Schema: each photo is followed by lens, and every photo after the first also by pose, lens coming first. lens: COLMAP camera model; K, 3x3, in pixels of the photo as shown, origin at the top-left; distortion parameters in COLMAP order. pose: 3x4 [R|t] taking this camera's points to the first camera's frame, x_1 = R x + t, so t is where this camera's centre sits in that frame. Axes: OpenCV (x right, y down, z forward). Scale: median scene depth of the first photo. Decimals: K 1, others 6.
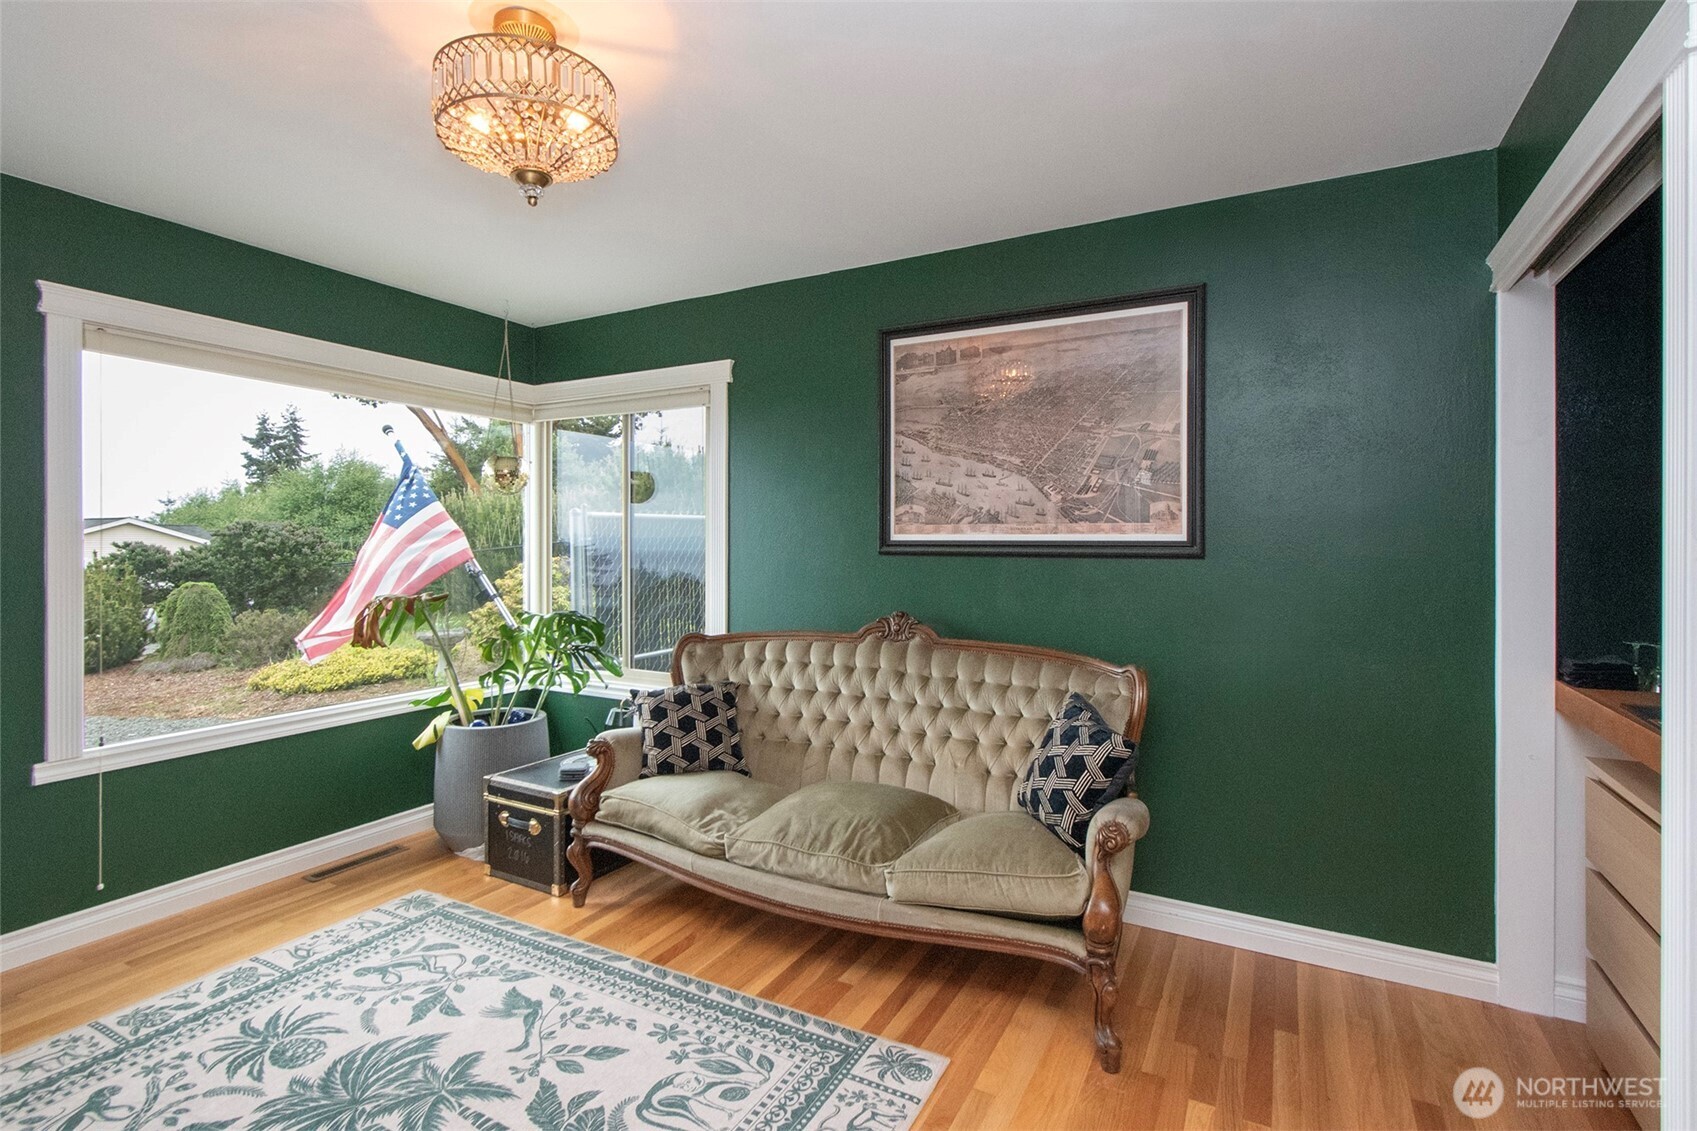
lens RADIAL K [[796.8, 0, 839.5], [0, 796.8, 543.5], [0, 0, 1]] dist [-0.002273, 0.002050]
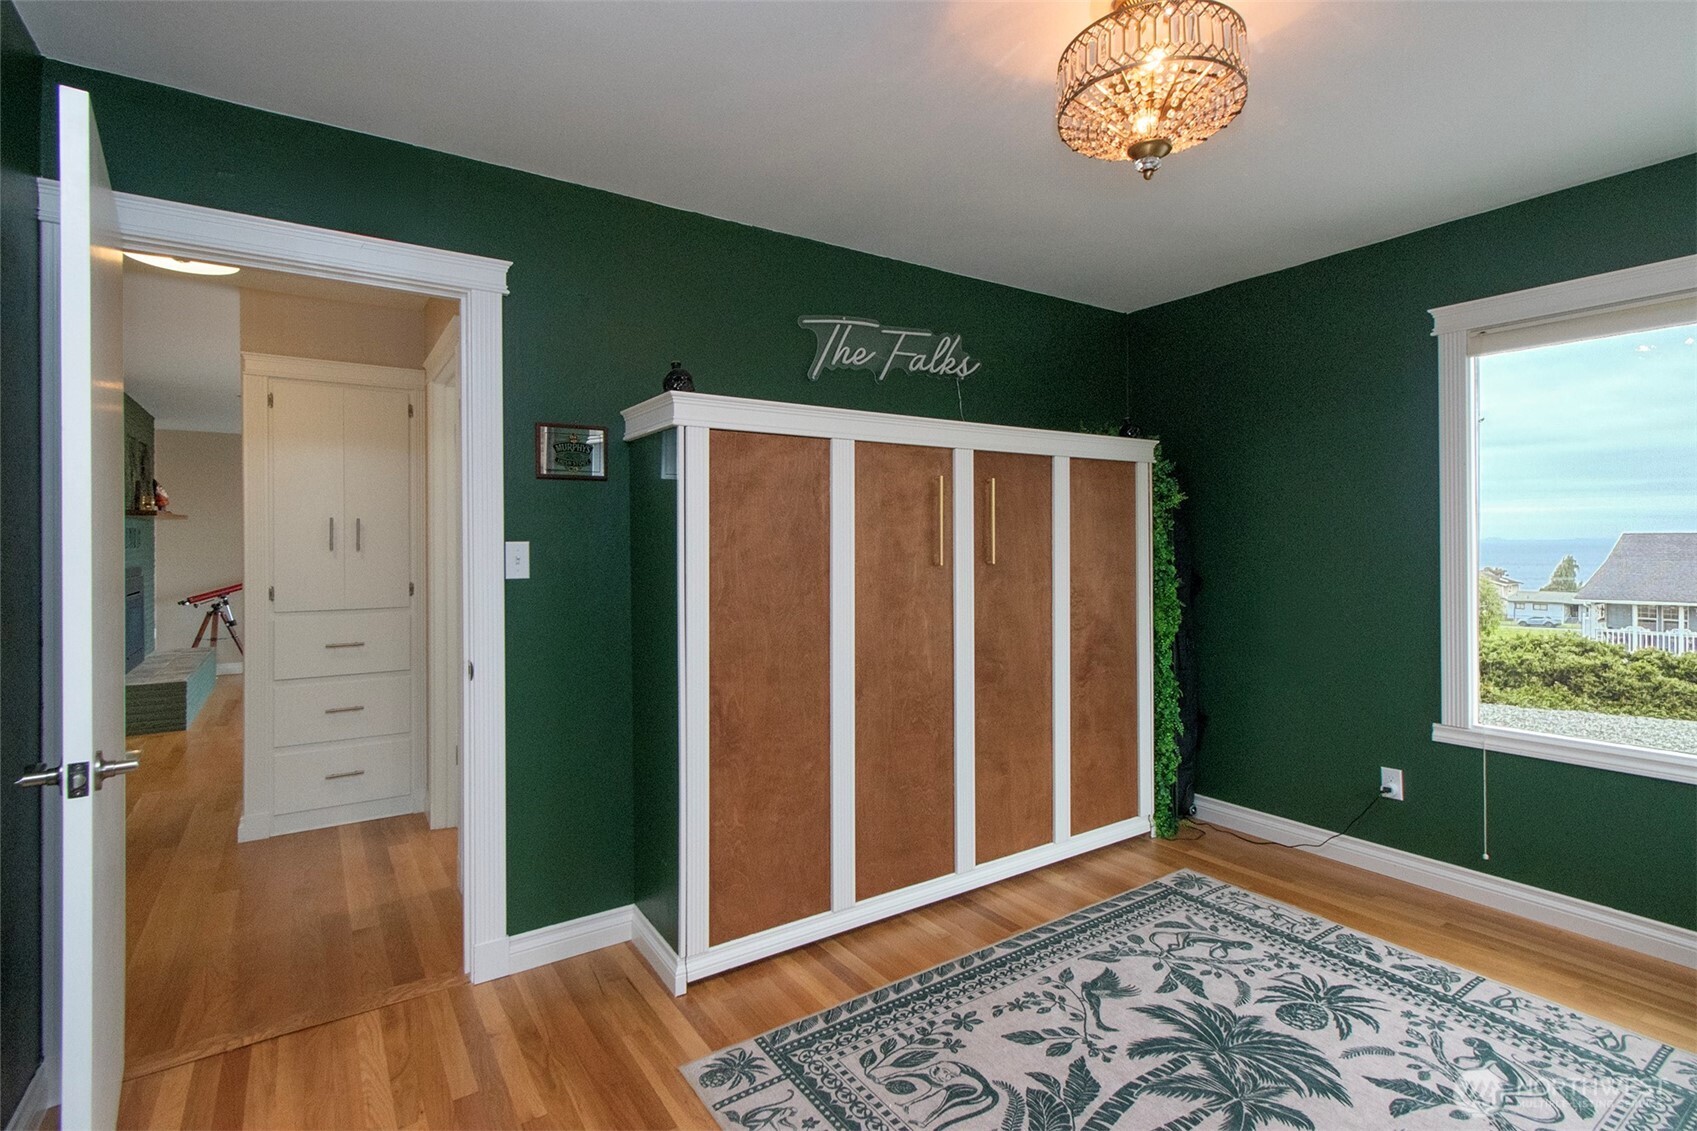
lens RADIAL K [[796.8, 0, 839.5], [0, 796.8, 543.5], [0, 0, 1]] dist [-0.002273, 0.002050]
pose [[-0.455589, 0.000786, -0.890190, 0.443732], [0.007152, 0.999971, -0.002777, 0.010084], [0.890162, -0.007632, -0.455581, 0.775283]]
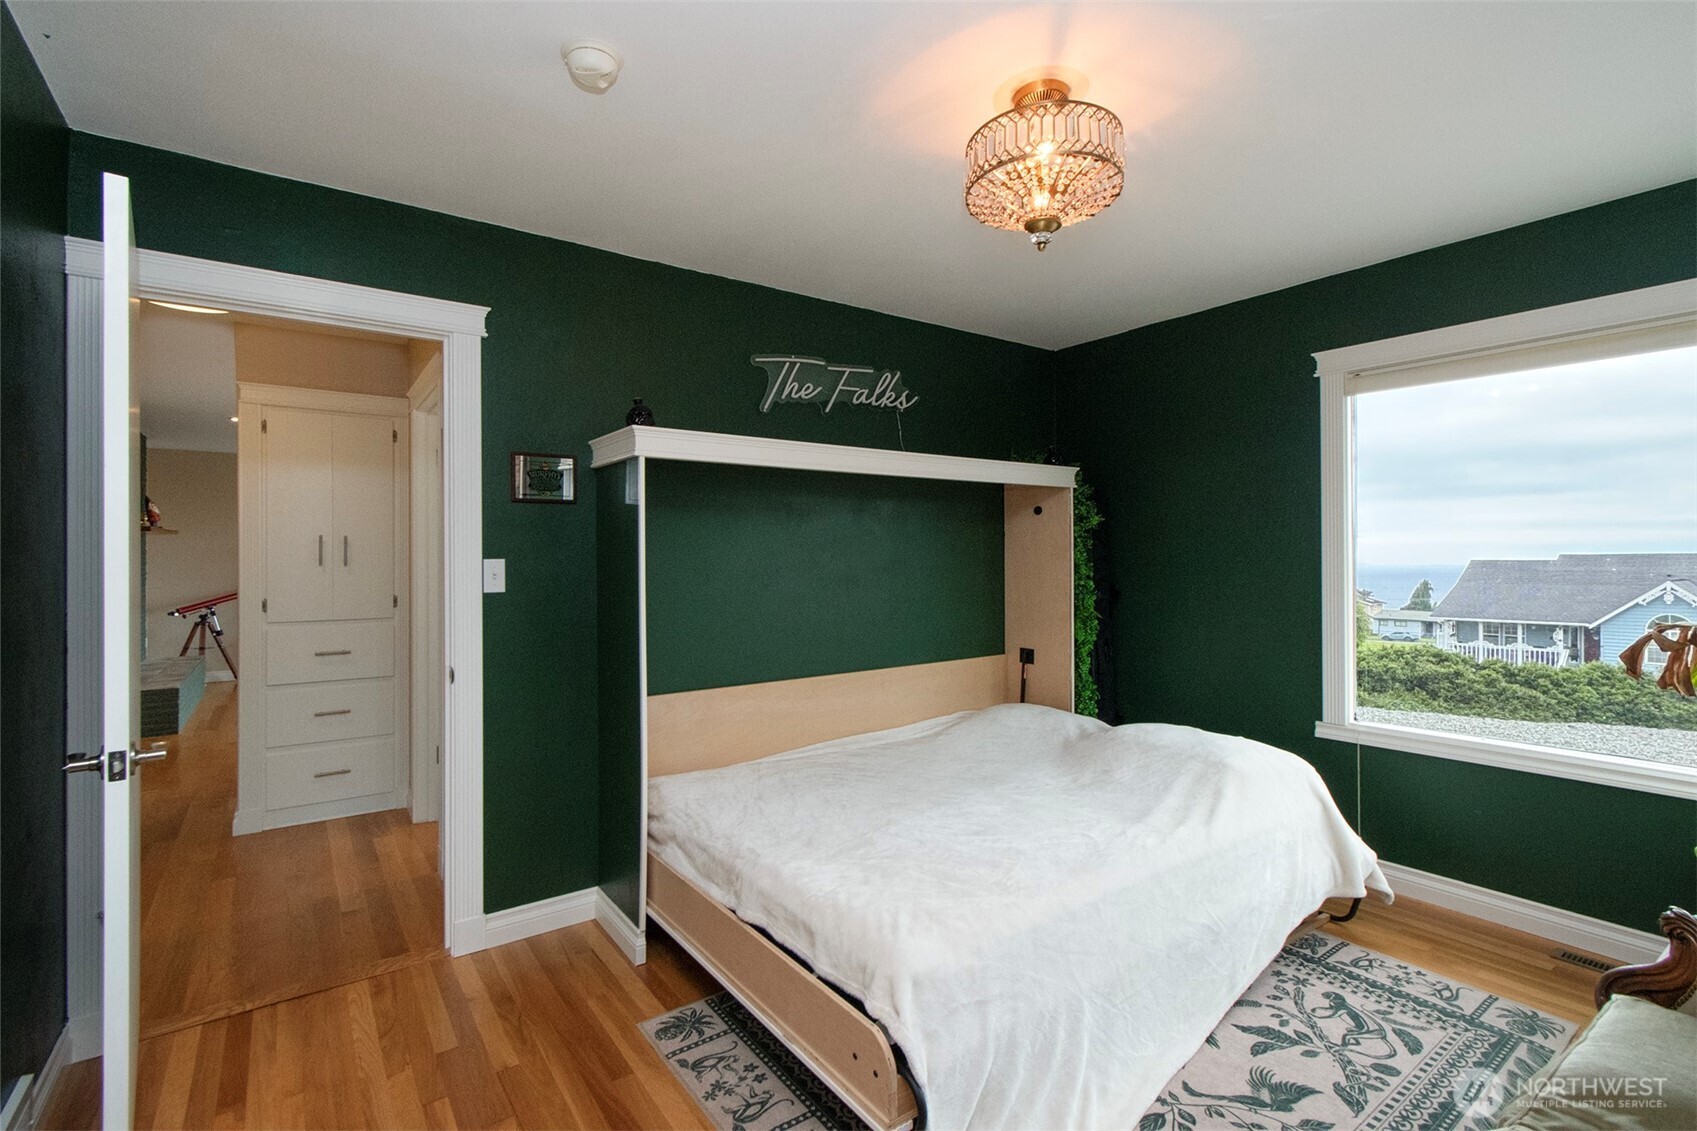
lens RADIAL K [[759.5, 0, 821.9], [0, 759.5, 555.9], [0, 0, 1]] dist [0.001151, -0.000664]
pose [[-0.435451, -0.000670, -0.900212, 0.491972], [0.005699, 0.999978, -0.003502, 0.003764], [0.900194, -0.006655, -0.435437, 0.831890]]
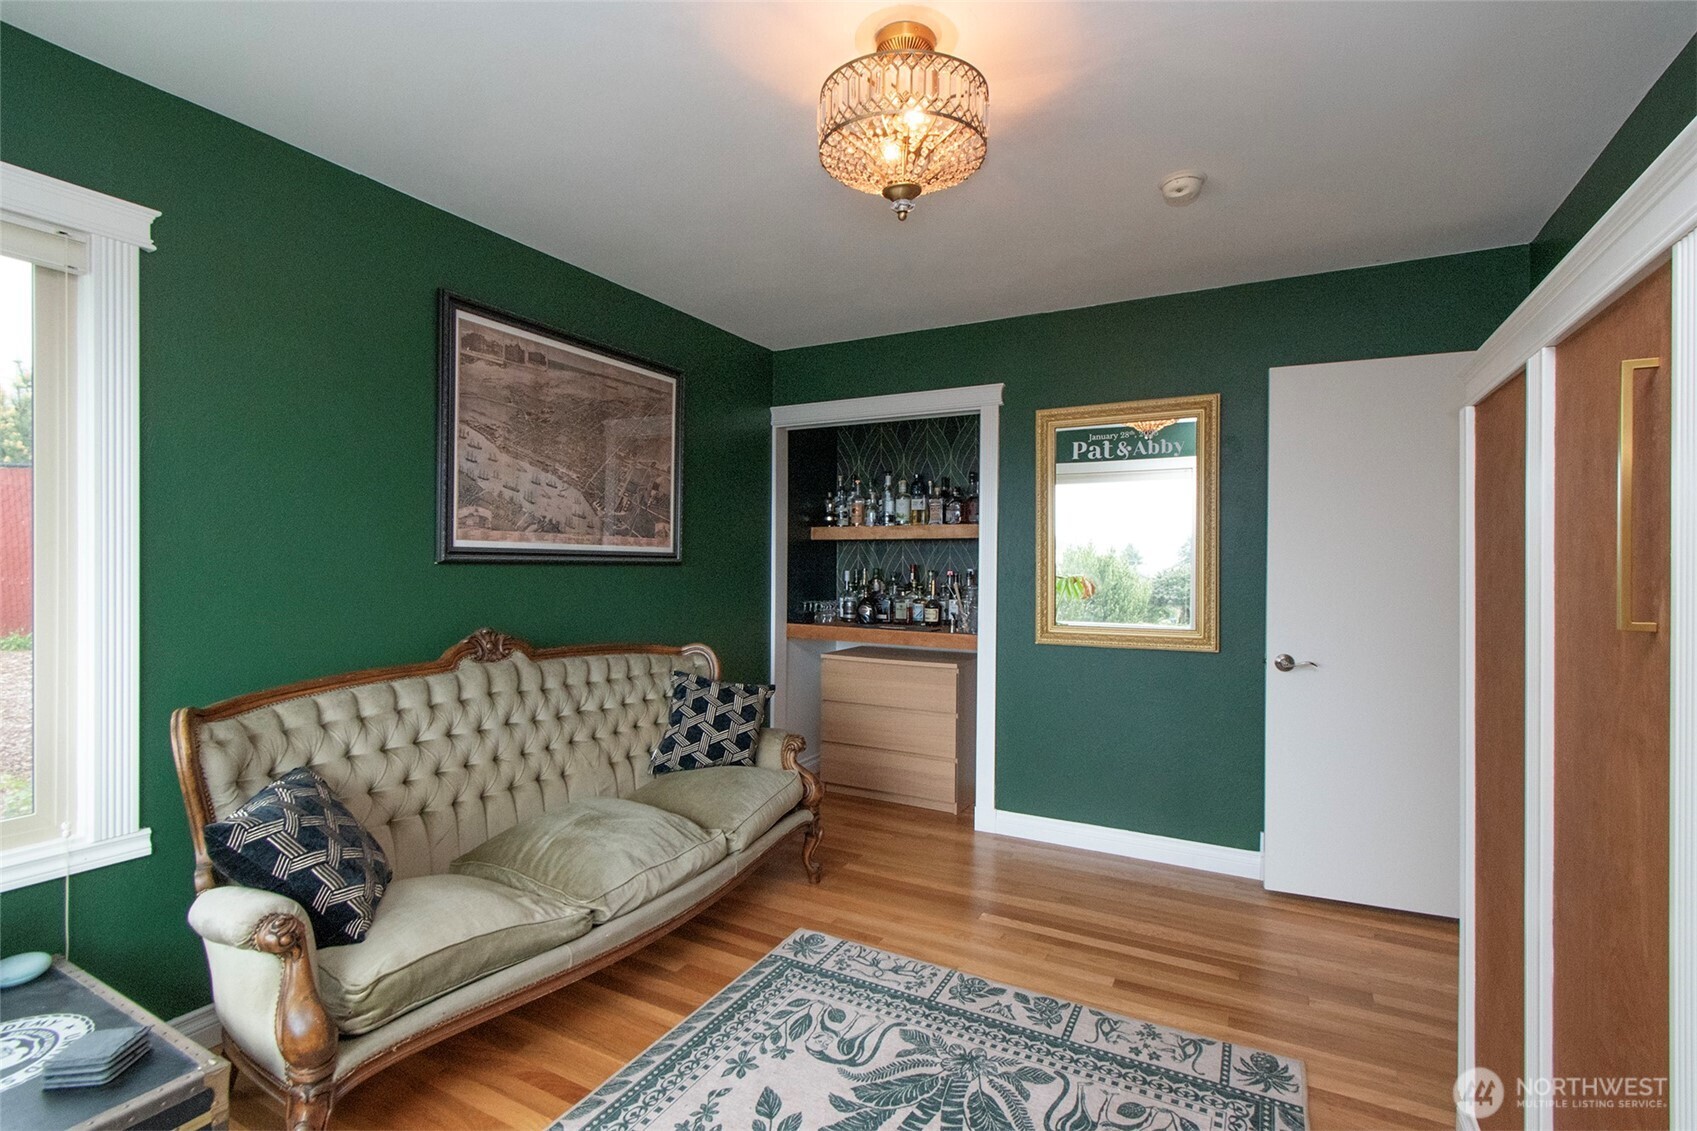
lens RADIAL K [[776.4, 0, 848.5], [0, 776.4, 565.5], [0, 0, 1]] dist [0.000741, 0.000221]
pose [[-0.001091, -0.004390, 0.999990, -0.973629], [-0.008373, 0.999955, 0.004381, 0.011224], [-0.999964, -0.008368, -0.001128, 0.748768]]
